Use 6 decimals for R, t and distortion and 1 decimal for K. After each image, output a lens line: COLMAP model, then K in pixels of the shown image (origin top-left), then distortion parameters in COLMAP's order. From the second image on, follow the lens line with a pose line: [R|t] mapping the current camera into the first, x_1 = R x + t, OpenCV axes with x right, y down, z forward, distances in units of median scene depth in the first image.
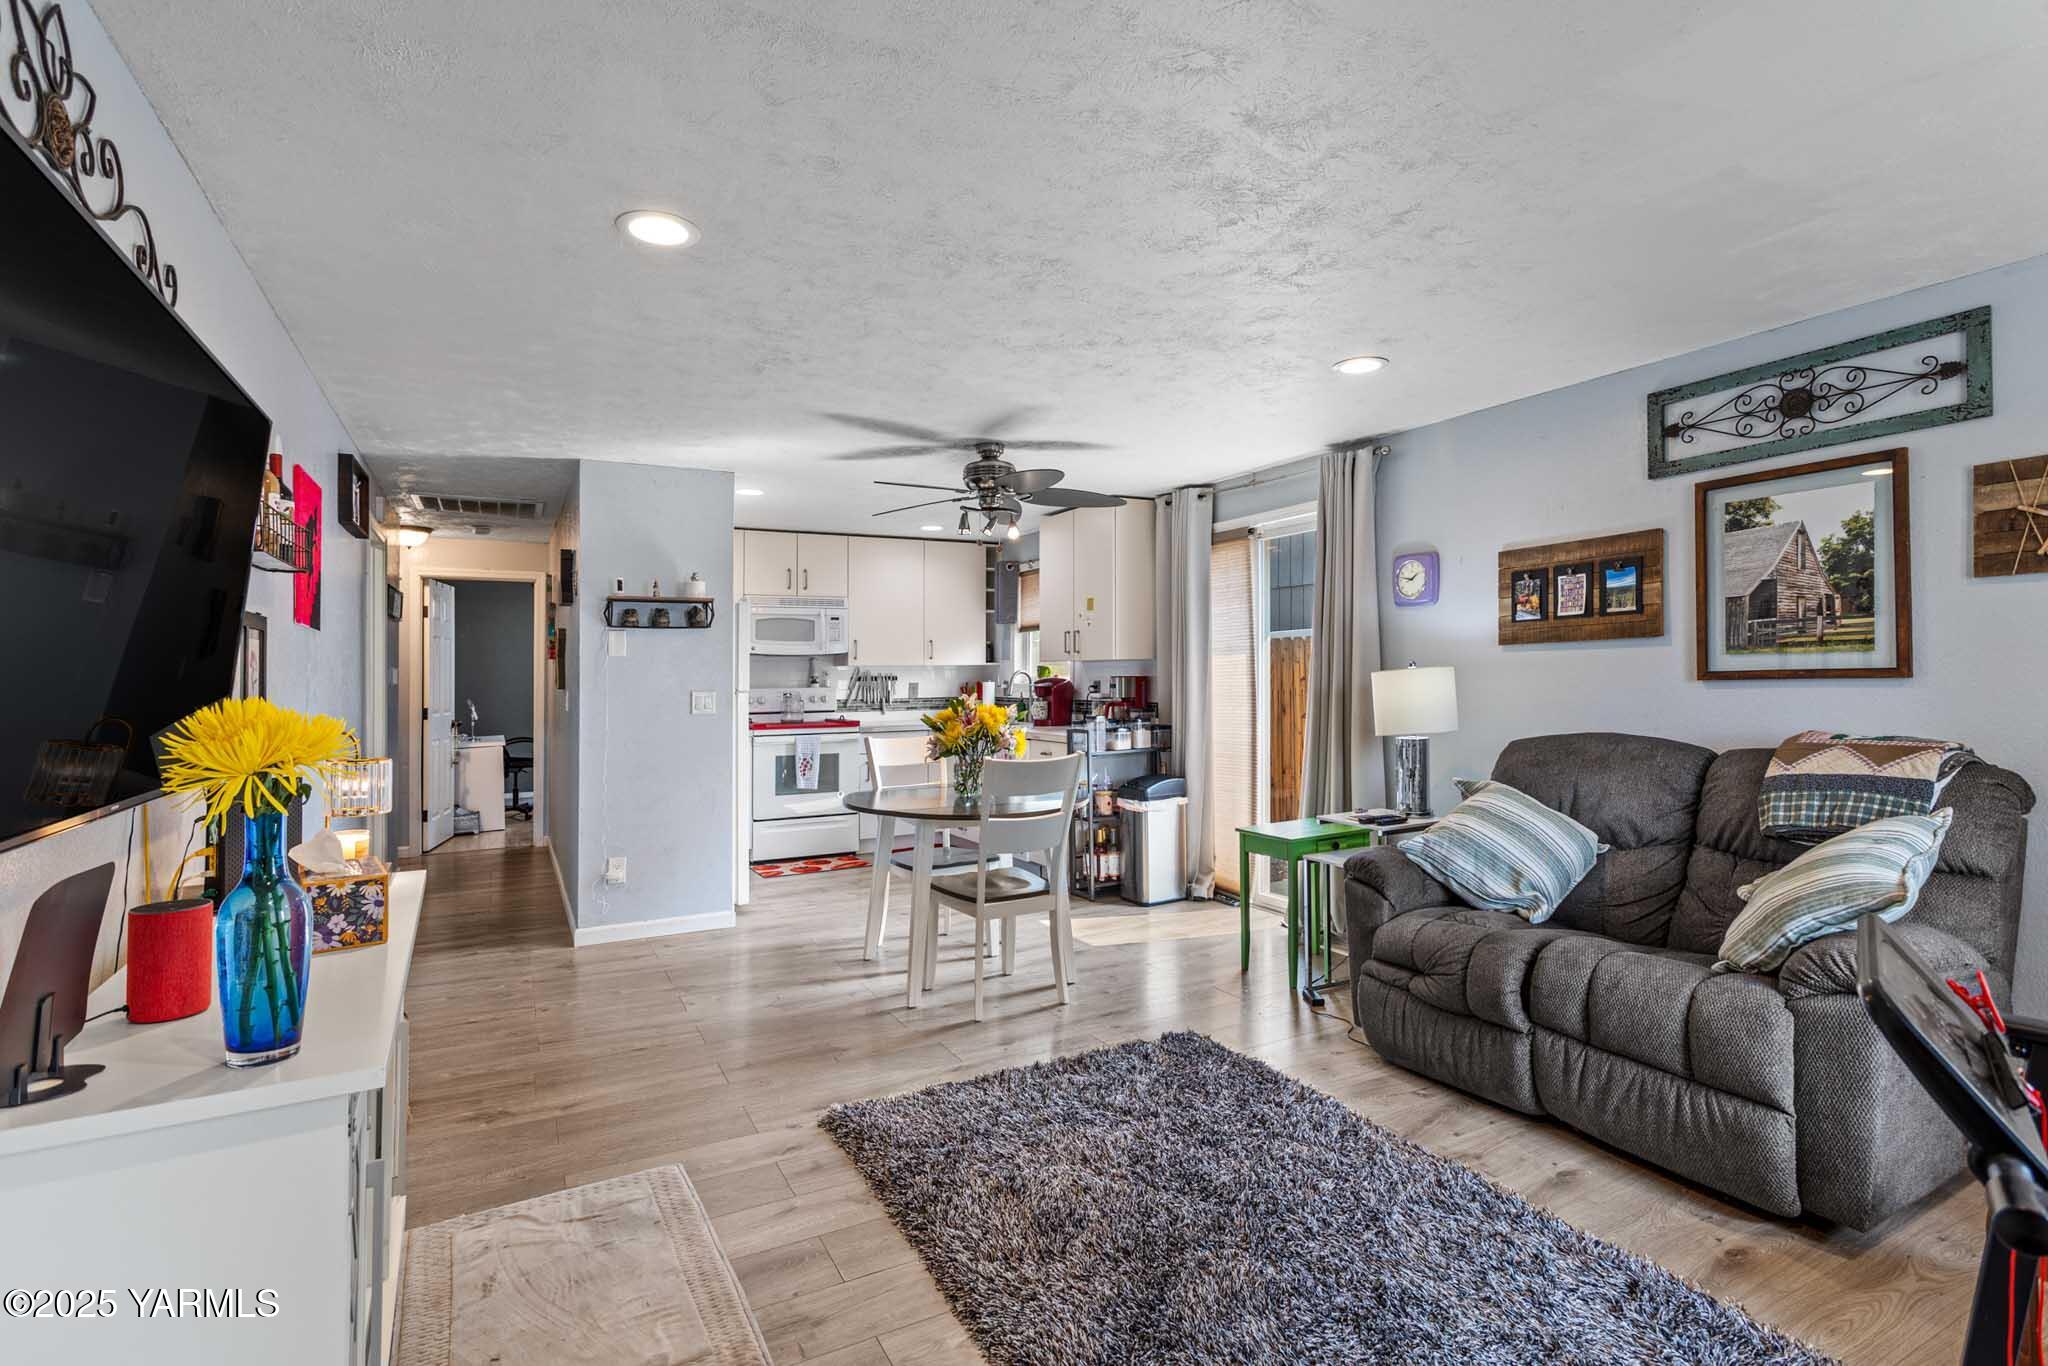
lens RADIAL K [[978.1, 0, 1027.6], [0, 978.1, 664.0], [0, 0, 1]] dist [-0.003406, -0.000337]
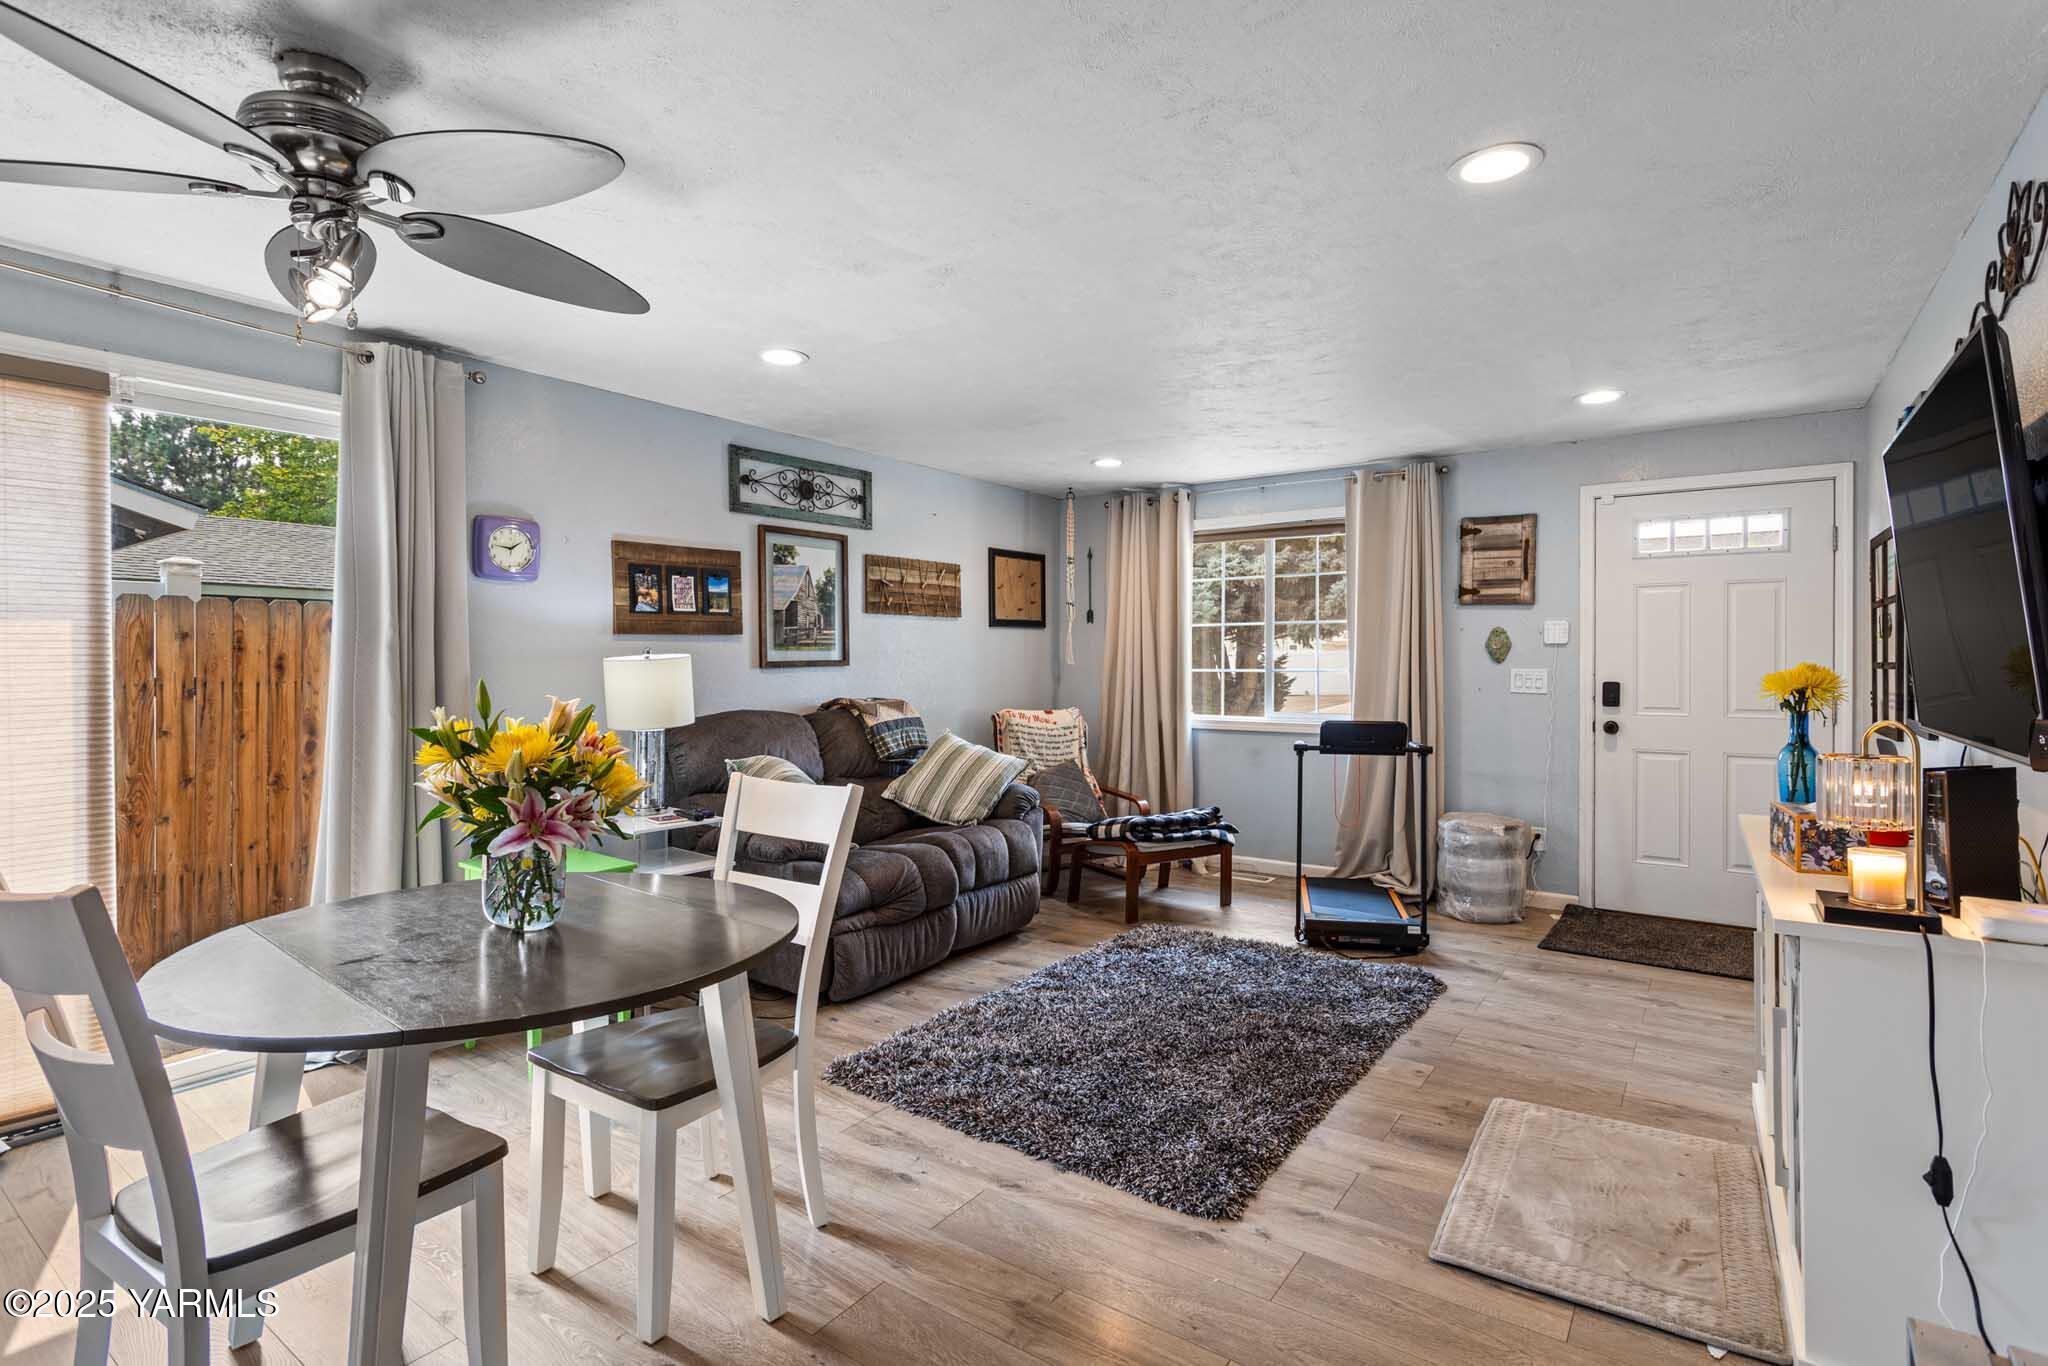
lens RADIAL K [[978.1, 0, 1027.7], [0, 978.1, 682.5], [0, 0, 1]] dist [-0.003406, -0.000337]
pose [[-0.446158, -0.007616, 0.894922, -0.728760], [-0.002479, 0.999970, 0.007274, 0.026668], [-0.894951, 0.001027, -0.446164, 1.305183]]
